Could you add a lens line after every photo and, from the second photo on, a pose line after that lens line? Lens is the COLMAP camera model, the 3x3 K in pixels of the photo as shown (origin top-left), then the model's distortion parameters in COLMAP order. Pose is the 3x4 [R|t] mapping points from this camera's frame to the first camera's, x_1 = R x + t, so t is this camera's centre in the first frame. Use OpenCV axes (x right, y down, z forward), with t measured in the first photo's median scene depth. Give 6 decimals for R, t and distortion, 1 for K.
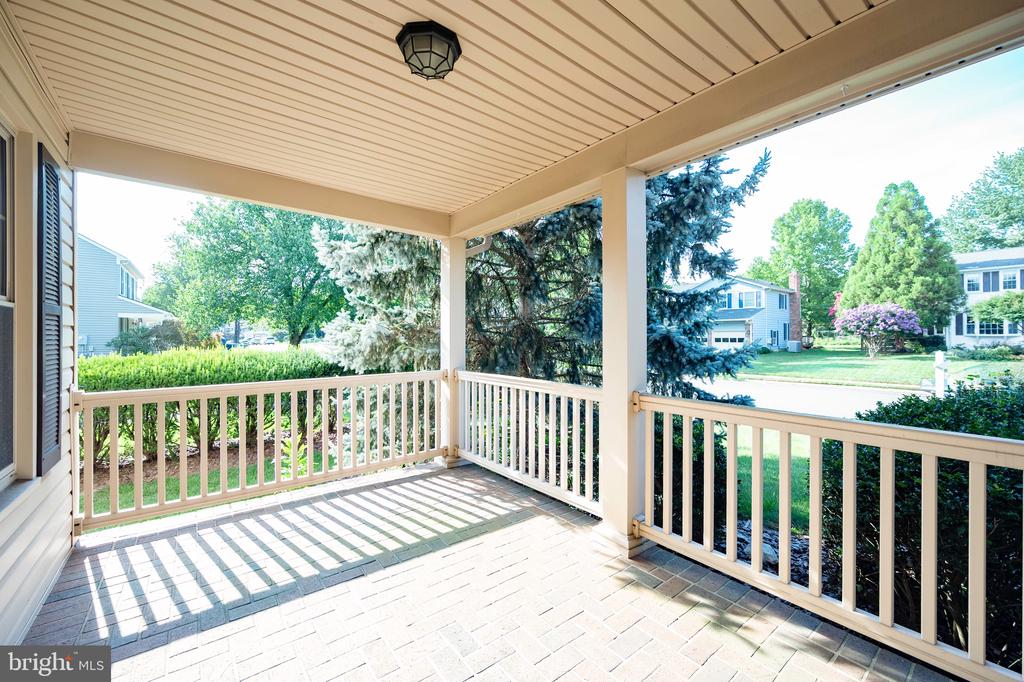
lens RADIAL K [[407.0, 0, 512.0], [0, 407.0, 341.0], [0, 0, 1]] dist [-0.000169, -0.000167]
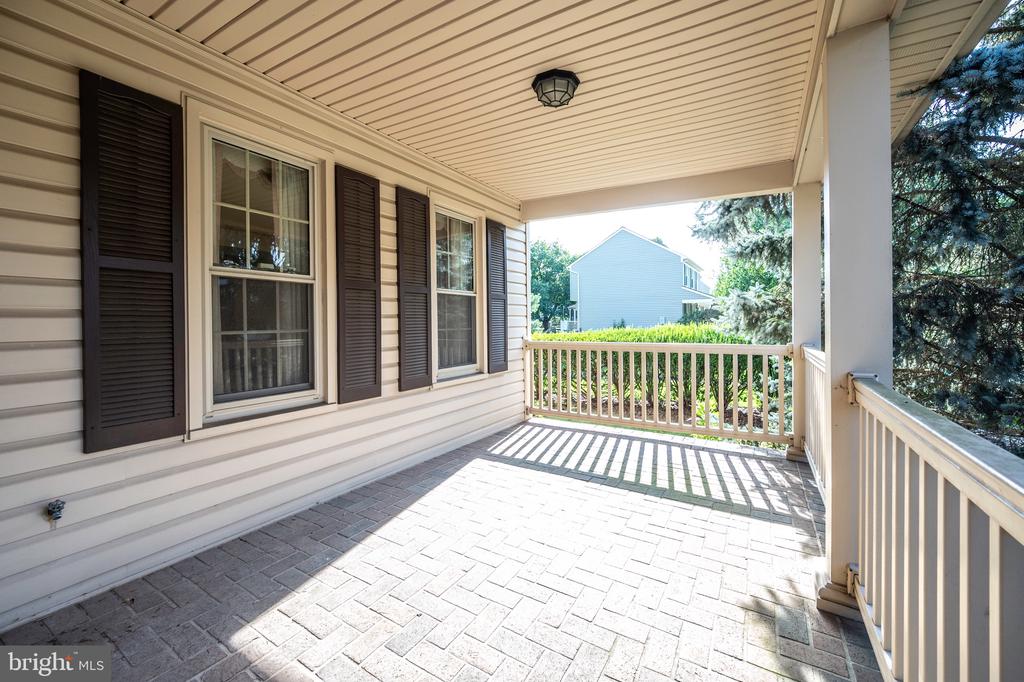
lens RADIAL K [[414.3, 0, 509.9], [0, 414.3, 323.5], [0, 0, 1]] dist [0.001222, 0.000094]
pose [[0.351068, 0.004404, -0.936340, 0.714287], [-0.003404, 0.999988, 0.003427, 0.044423], [0.936344, 0.001984, 0.351079, 0.241545]]
